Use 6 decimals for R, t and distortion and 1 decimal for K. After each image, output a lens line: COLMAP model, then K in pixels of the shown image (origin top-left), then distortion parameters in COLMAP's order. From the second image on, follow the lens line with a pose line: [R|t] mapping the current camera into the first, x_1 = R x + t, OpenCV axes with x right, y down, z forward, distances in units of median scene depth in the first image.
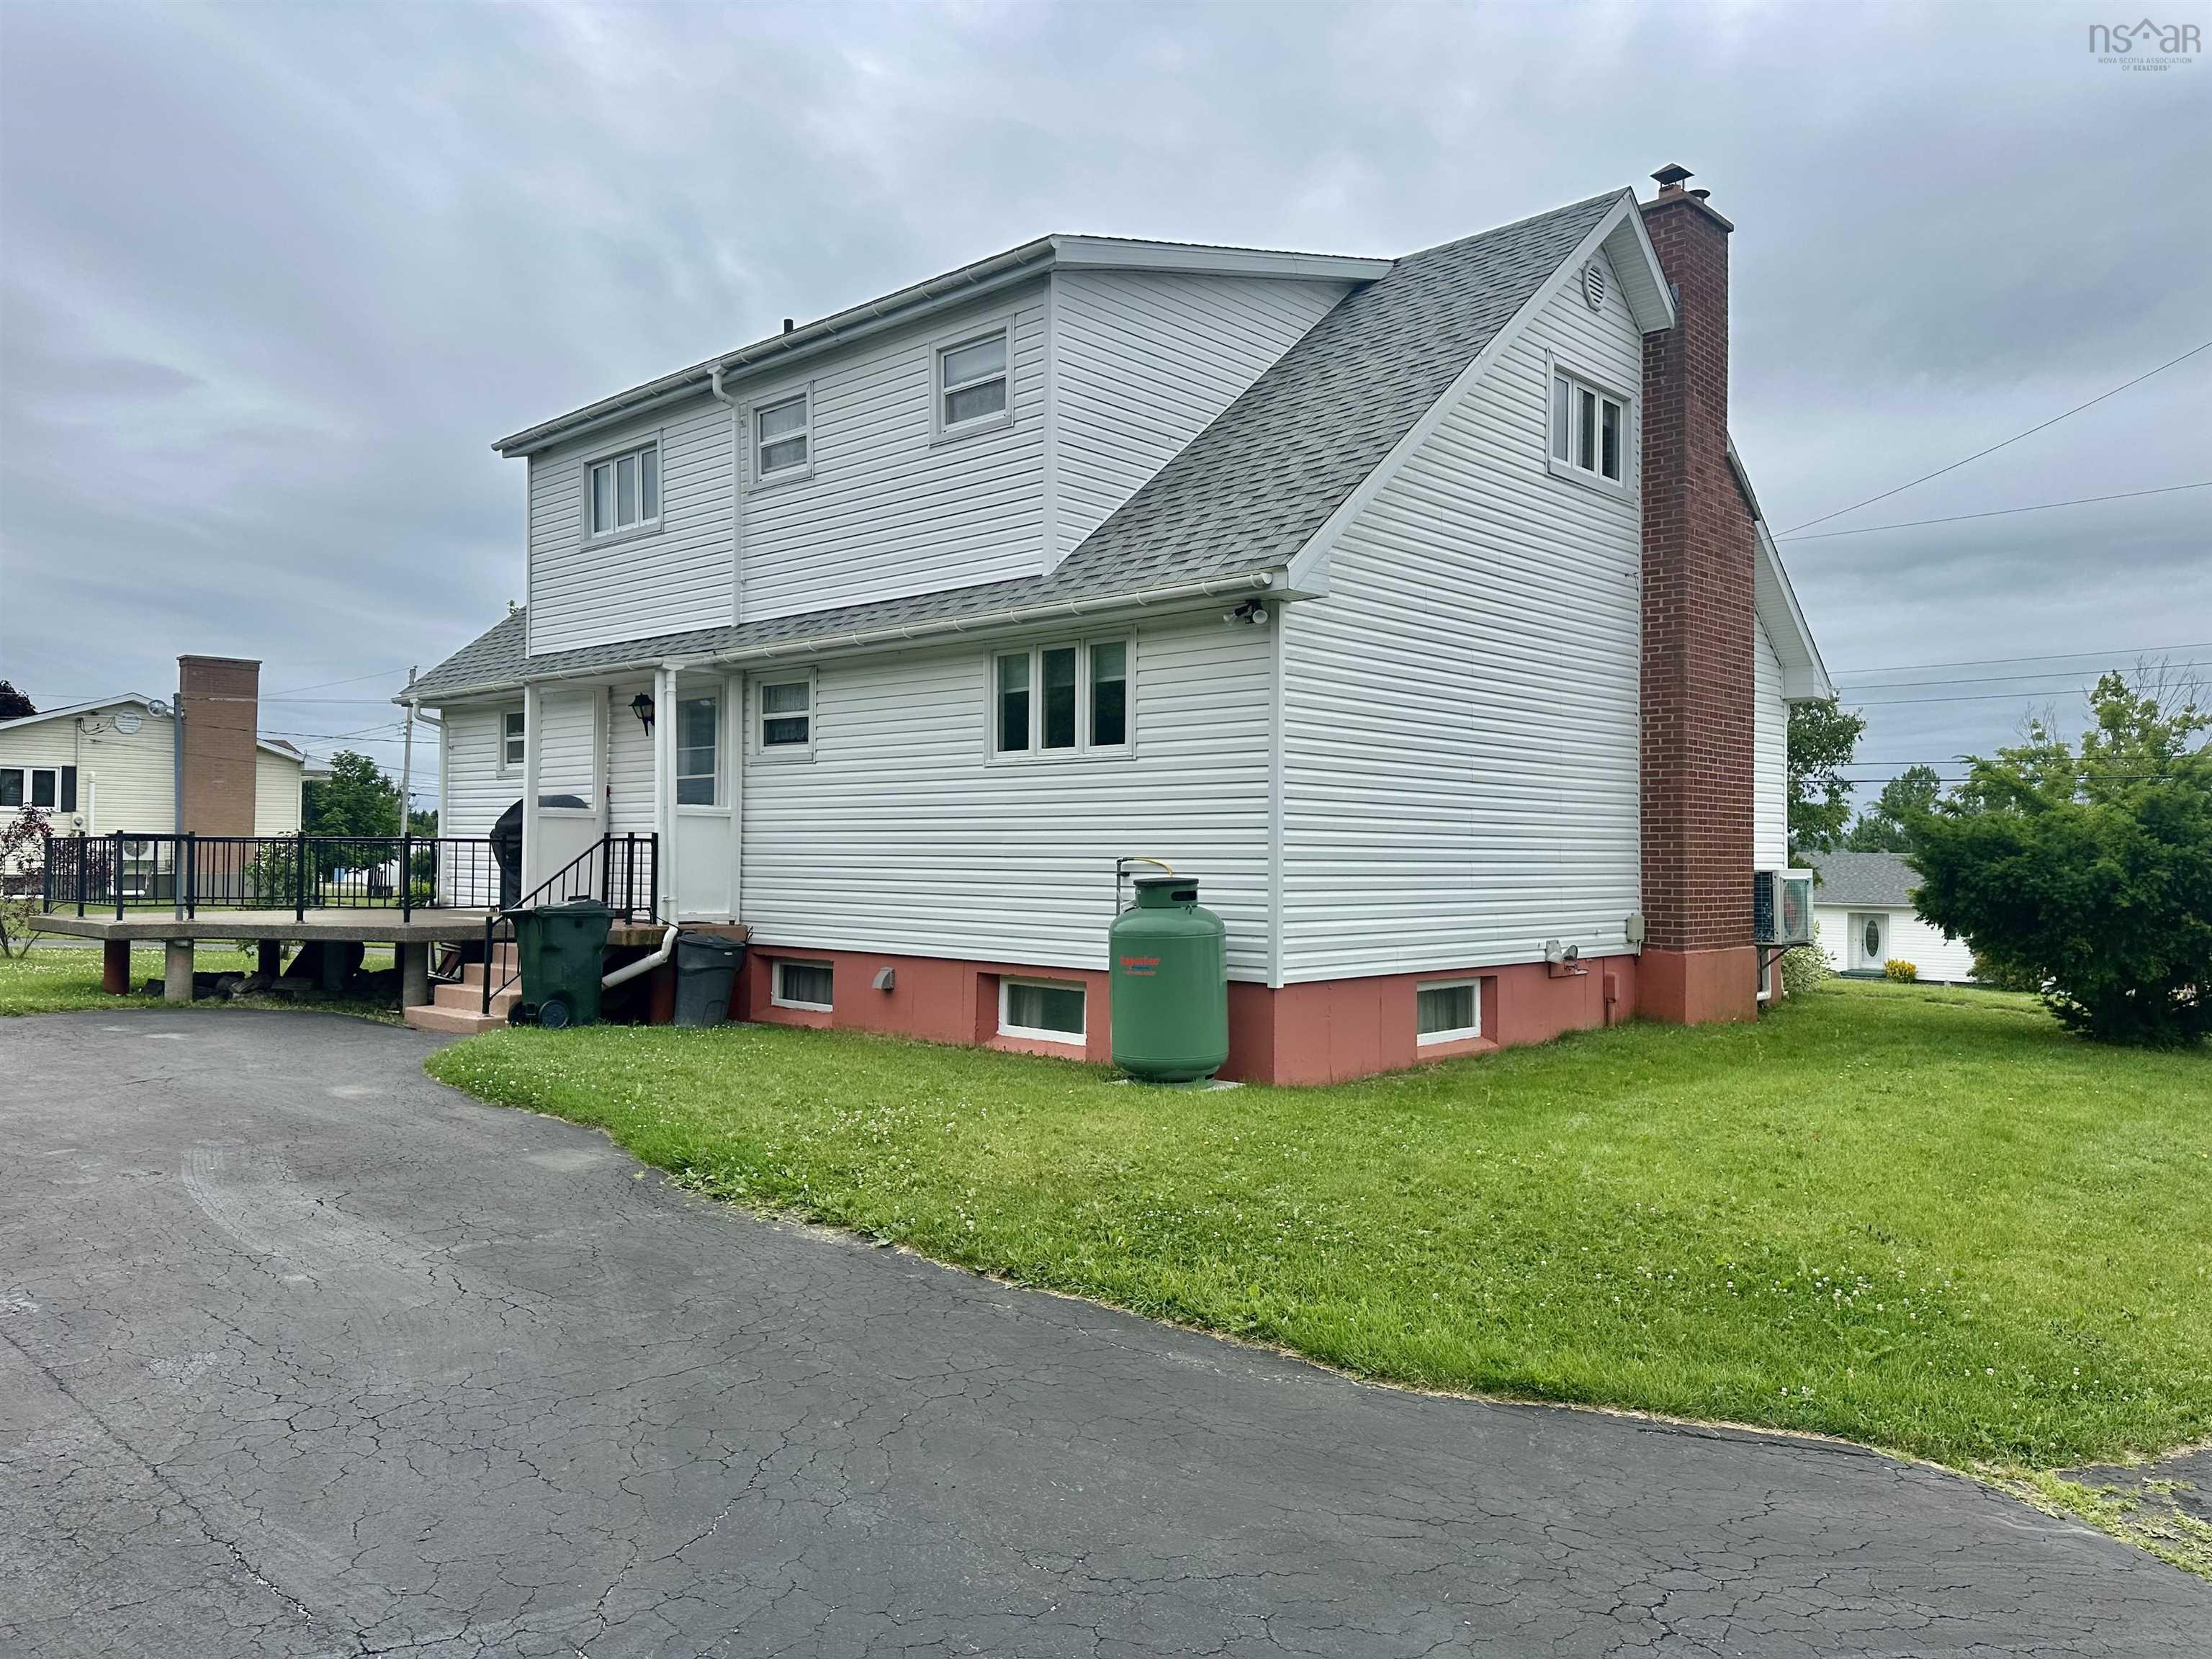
lens RADIAL K [[1552.2, 0, 1117.9], [0, 1552.2, 829.0], [0, 0, 1]] dist [0.070772, -0.095559]
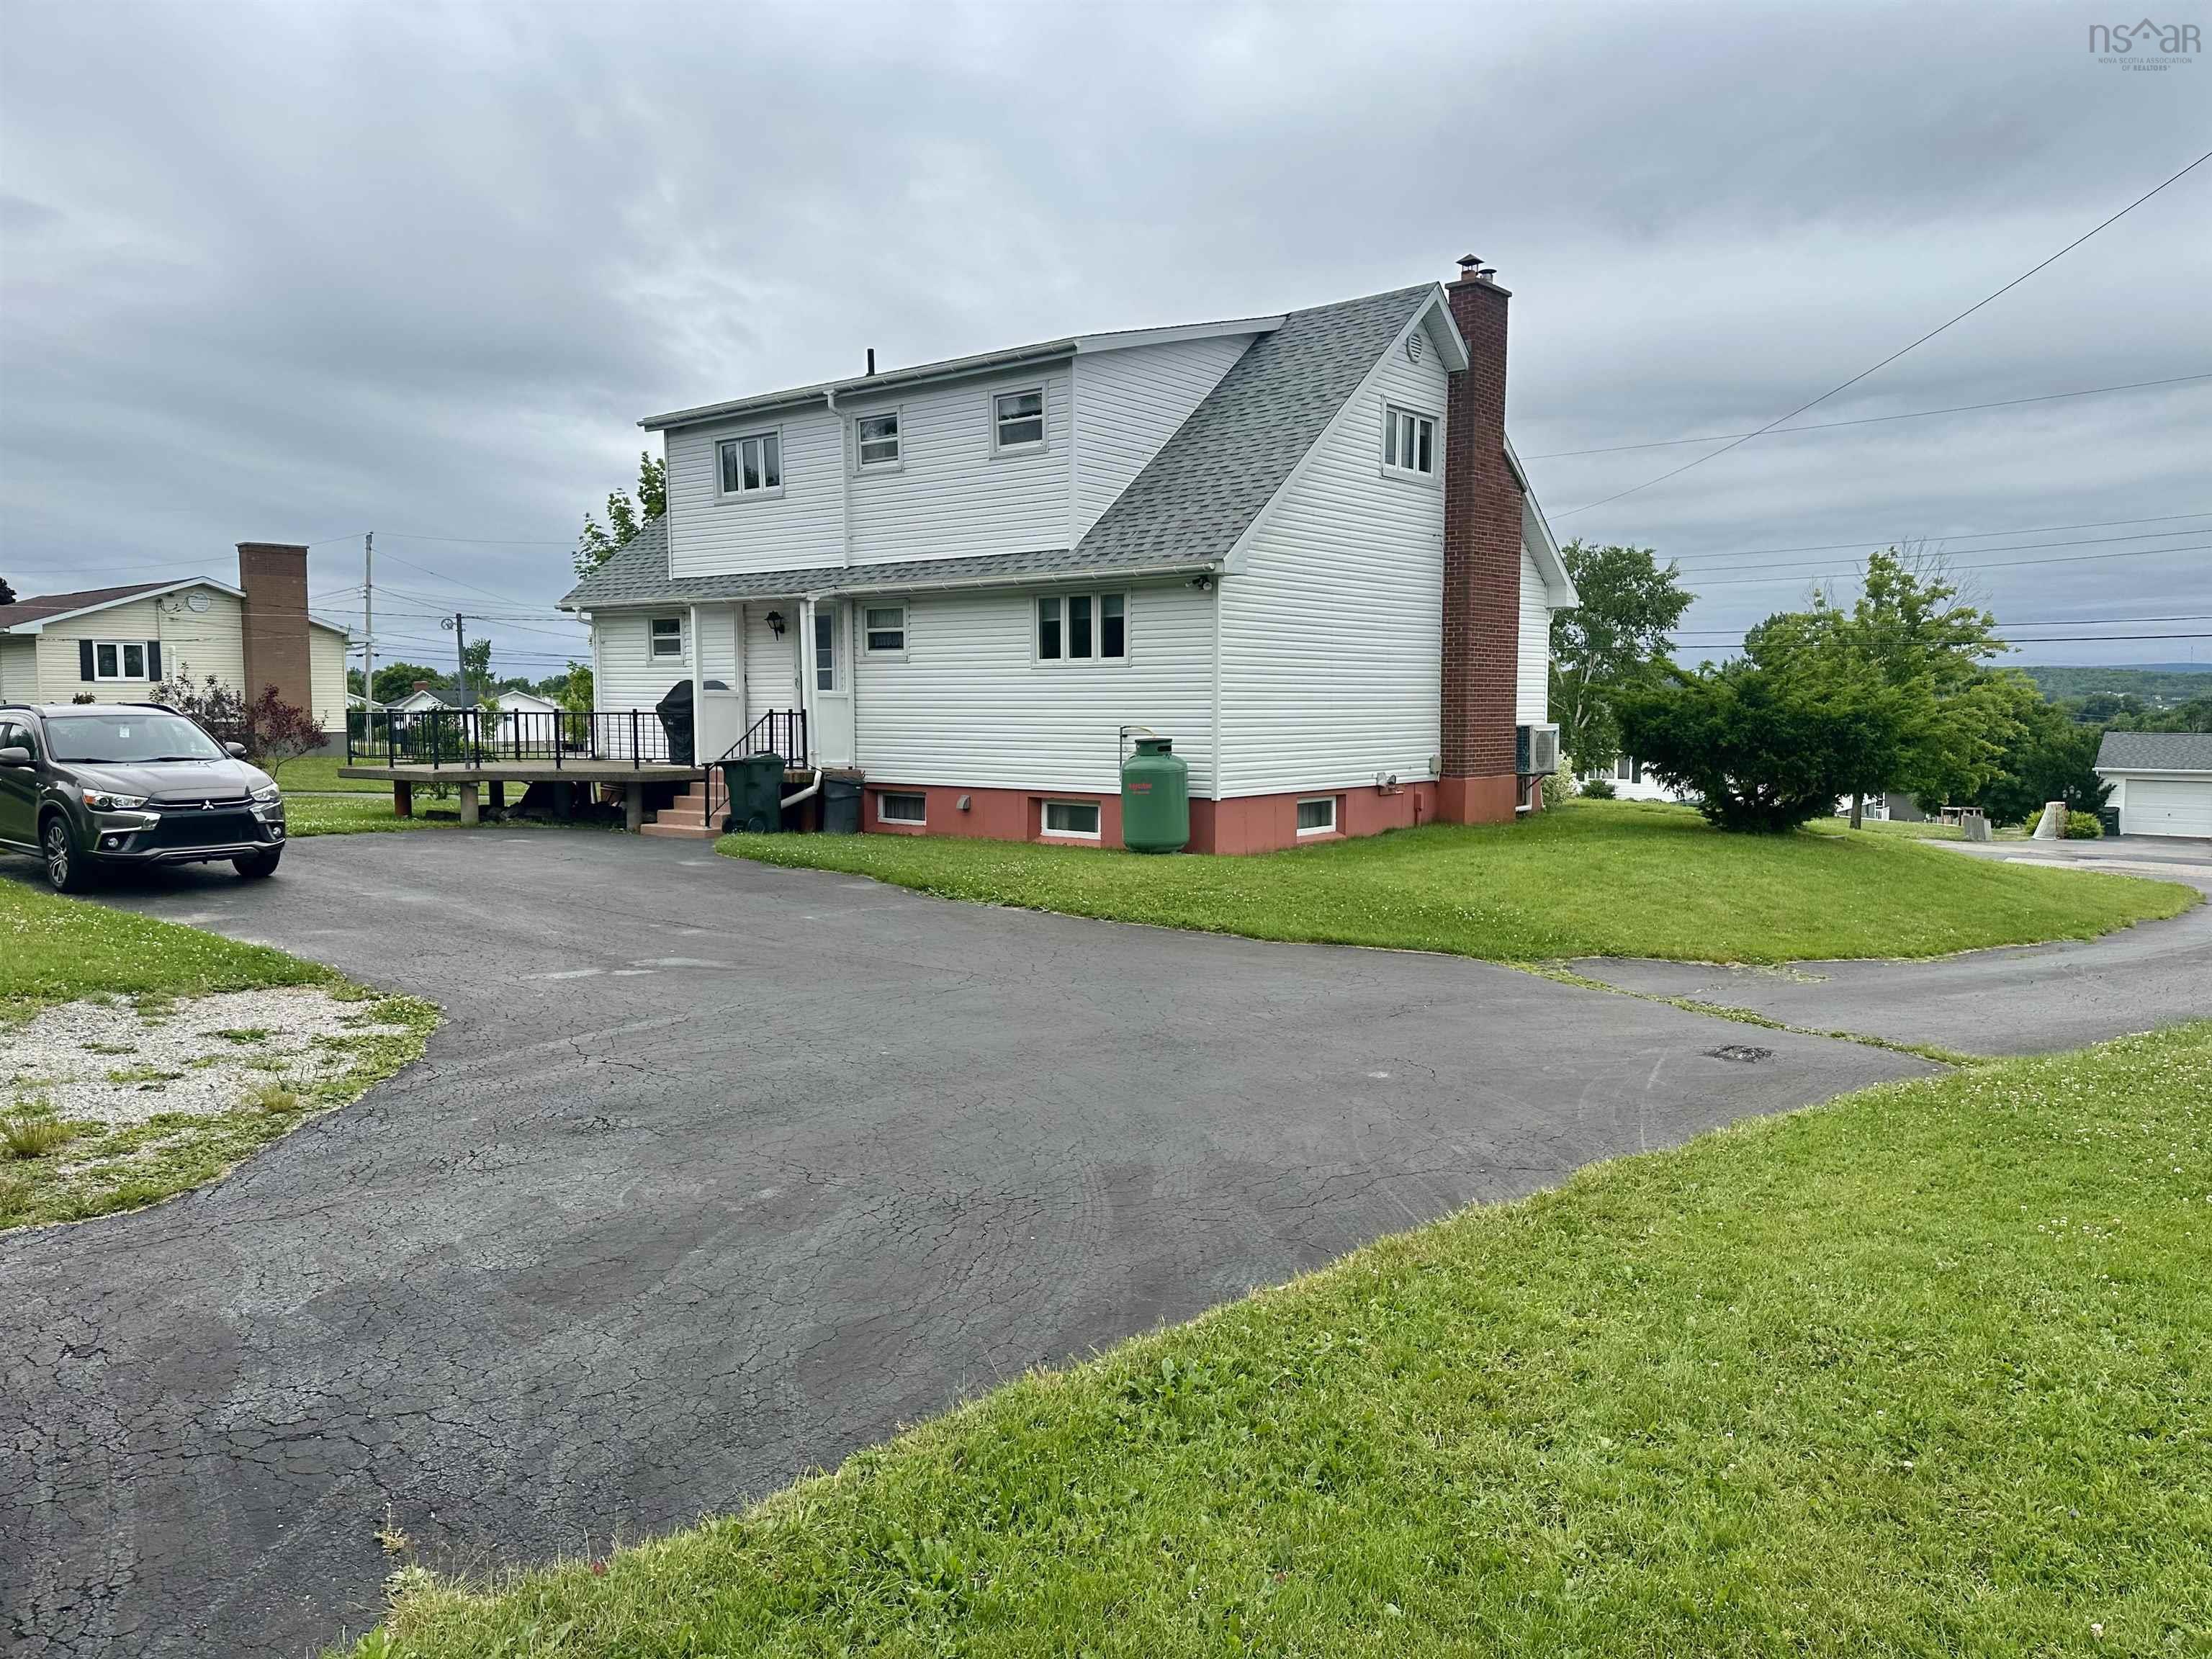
lens RADIAL K [[1552.2, 0, 1118.2], [0, 1552.2, 840.7], [0, 0, 1]] dist [0.070772, -0.095559]
pose [[0.997973, -0.014512, 0.061965, -0.087202], [0.007909, 0.994388, 0.105498, -0.027905], [-0.063149, -0.104794, 0.992487, -0.545366]]
